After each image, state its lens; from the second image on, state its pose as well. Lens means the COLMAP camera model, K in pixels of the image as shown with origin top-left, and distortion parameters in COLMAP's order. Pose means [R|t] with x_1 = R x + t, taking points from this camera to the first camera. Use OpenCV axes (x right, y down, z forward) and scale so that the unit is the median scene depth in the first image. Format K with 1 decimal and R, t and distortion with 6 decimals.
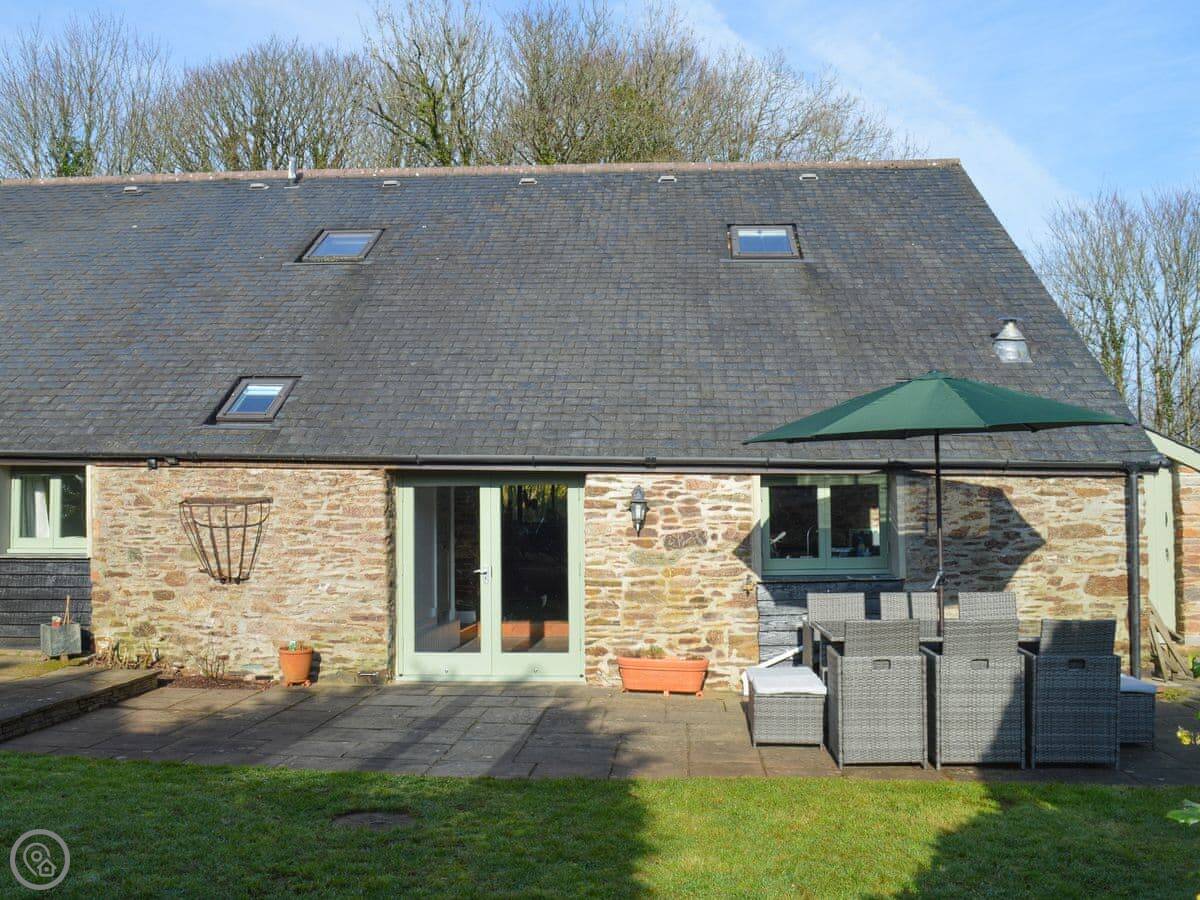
lens RADIAL K [[1138.0, 0, 600.2], [0, 1138.0, 445.0], [0, 0, 1]] dist [-0.091474, 0.000000]
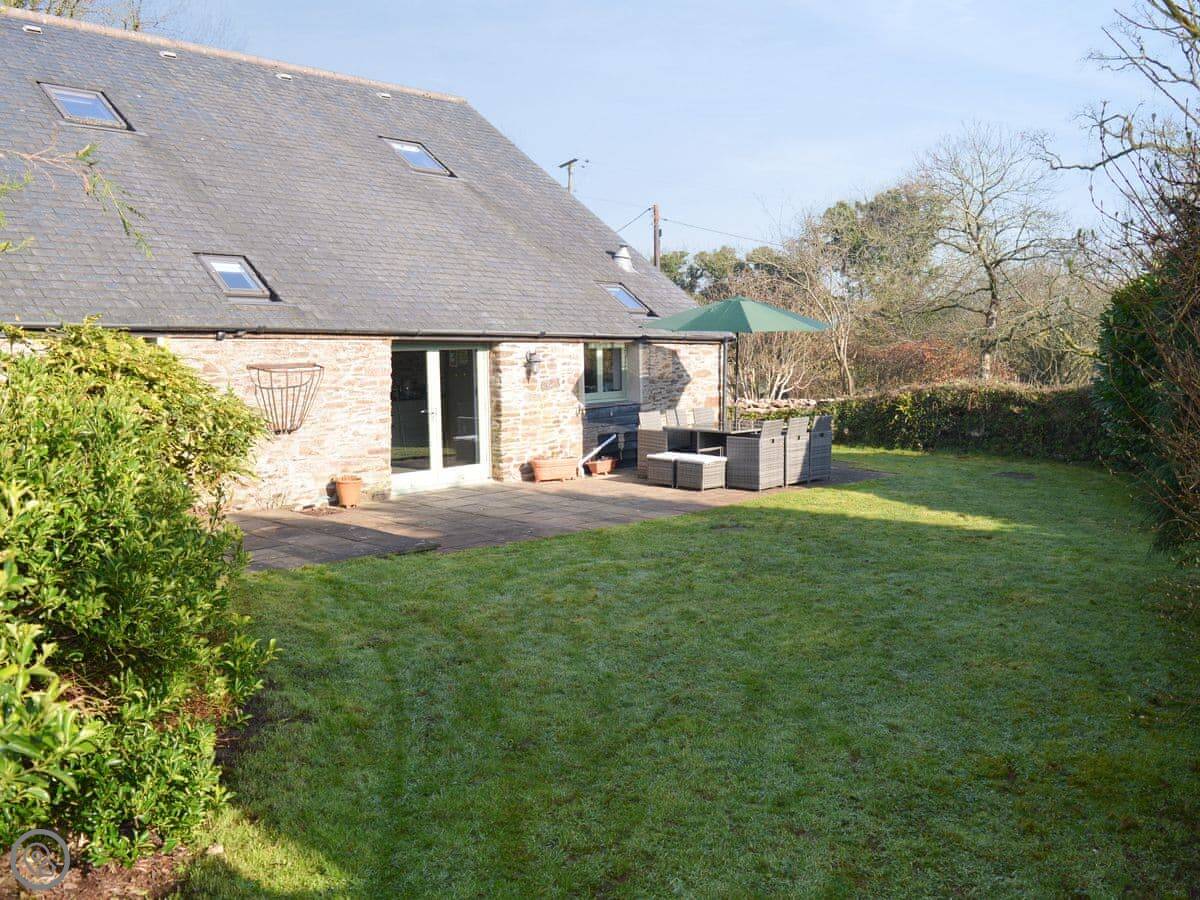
lens RADIAL K [[1138.0, 0, 600.2], [0, 1138.0, 452.0], [0, 0, 1]] dist [-0.091474, 0.000000]
pose [[0.601038, -0.082187, 0.794984, -1.132647], [-0.046335, 0.989442, 0.137321, -0.042994], [-0.797876, -0.119371, 0.590884, 0.001813]]
